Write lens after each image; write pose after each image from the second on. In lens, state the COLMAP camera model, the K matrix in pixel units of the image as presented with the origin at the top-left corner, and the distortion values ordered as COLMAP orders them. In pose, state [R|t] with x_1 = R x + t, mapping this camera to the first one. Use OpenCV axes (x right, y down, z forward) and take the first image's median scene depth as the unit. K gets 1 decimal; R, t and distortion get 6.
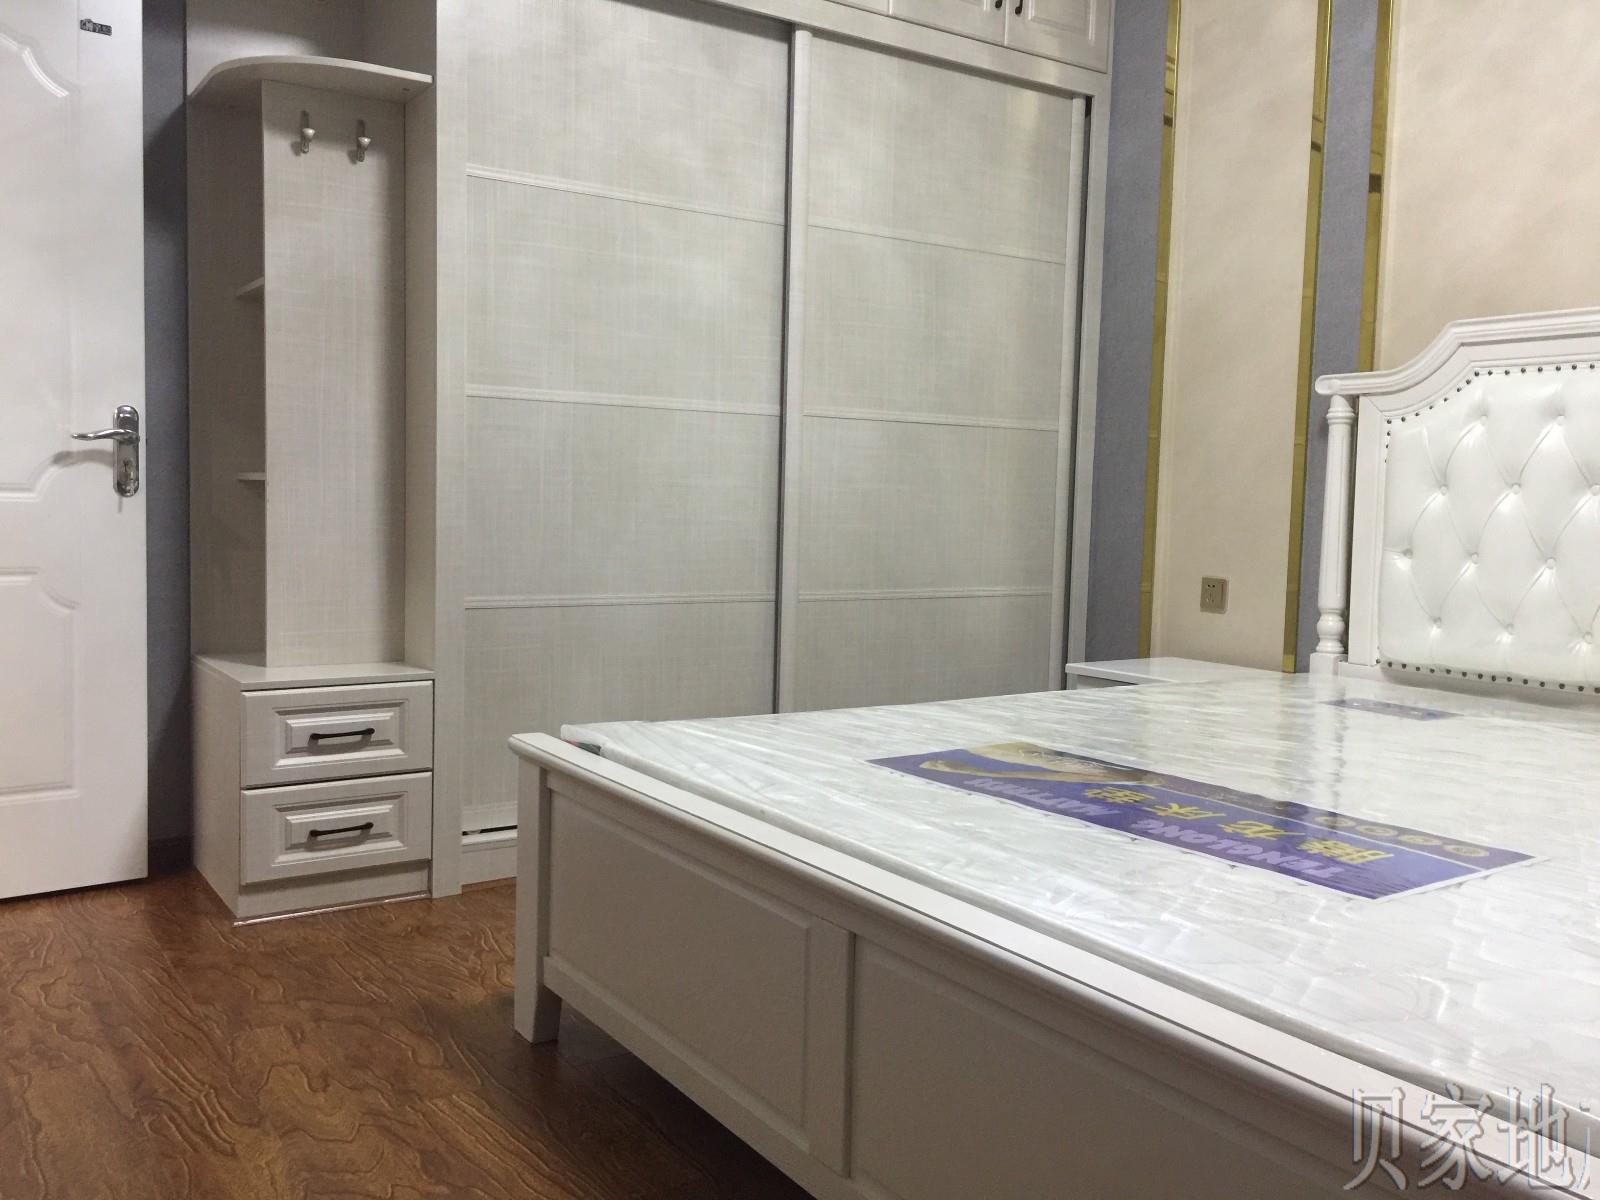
lens RADIAL K [[1369.4, 0, 800.0], [0, 1369.4, 595.2], [0, 0, 1]] dist [0.022233, 0.000453]
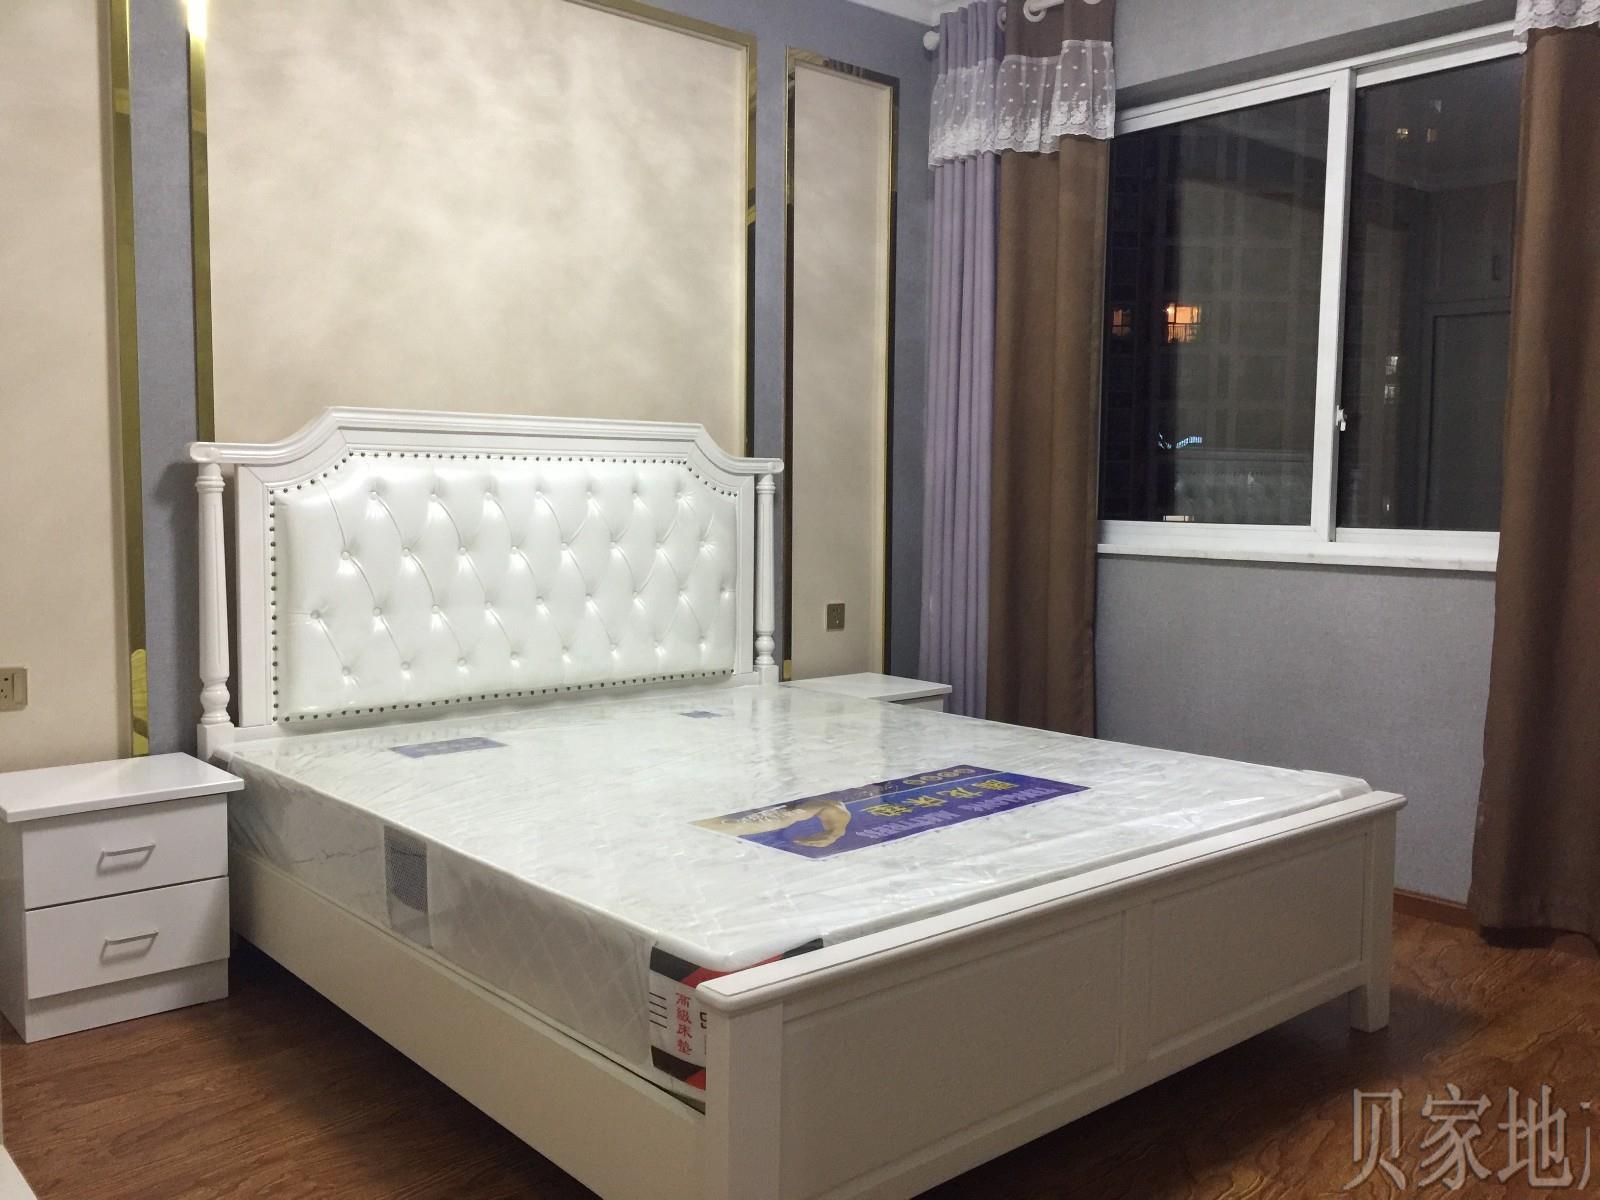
lens RADIAL K [[1369.4, 0, 799.4], [0, 1369.4, 600.1], [0, 0, 1]] dist [0.022233, 0.000453]
pose [[-0.131053, -0.108616, 0.985407, -0.678617], [0.059397, 0.991334, 0.117169, -0.145668], [-0.989594, 0.073885, -0.123466, 0.746144]]
